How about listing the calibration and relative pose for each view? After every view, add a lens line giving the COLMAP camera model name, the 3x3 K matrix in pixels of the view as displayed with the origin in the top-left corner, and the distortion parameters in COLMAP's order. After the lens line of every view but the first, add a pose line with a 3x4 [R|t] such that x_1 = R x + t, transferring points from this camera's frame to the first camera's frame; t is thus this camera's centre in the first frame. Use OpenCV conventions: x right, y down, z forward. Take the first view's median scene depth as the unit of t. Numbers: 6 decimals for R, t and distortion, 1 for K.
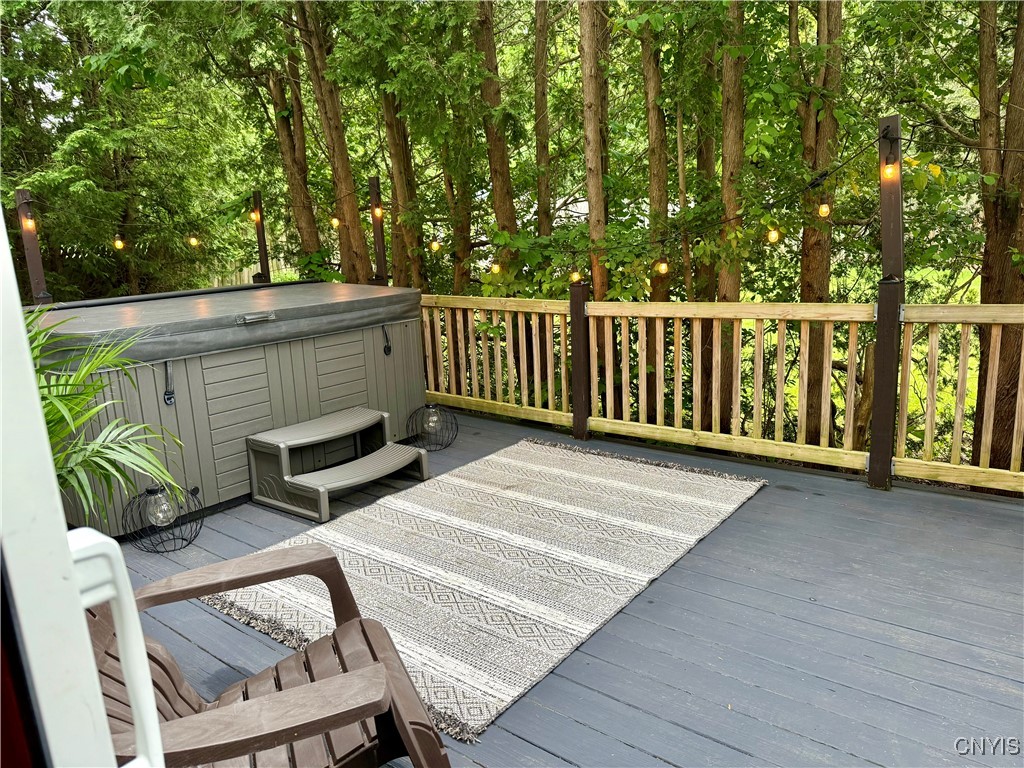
lens RADIAL K [[715.2, 0, 512.0], [0, 715.2, 384.0], [0, 0, 1]] dist [0.096281, -0.129764]
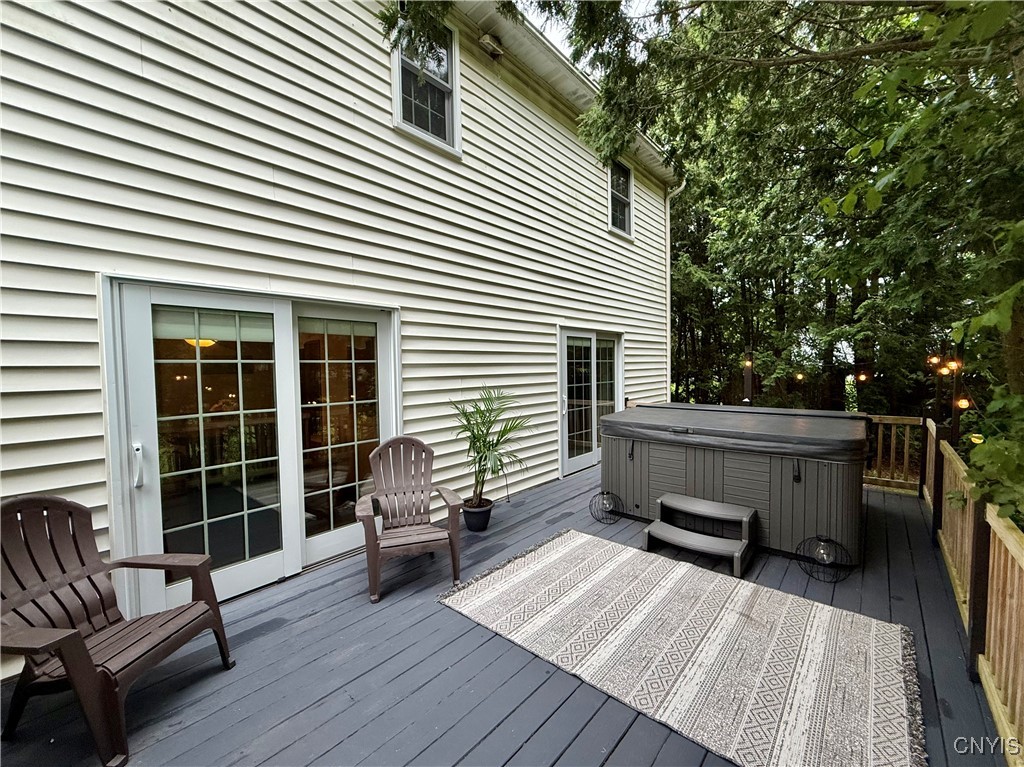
lens RADIAL K [[411.4, 0, 496.9], [0, 411.4, 382.2], [0, 0, 1]] dist [0.000349, 0.000016]
pose [[-0.038358, 0.099626, -0.994285, 0.658395], [-0.193909, 0.975362, 0.105210, -0.224783], [0.980269, 0.196837, -0.018095, 0.557727]]
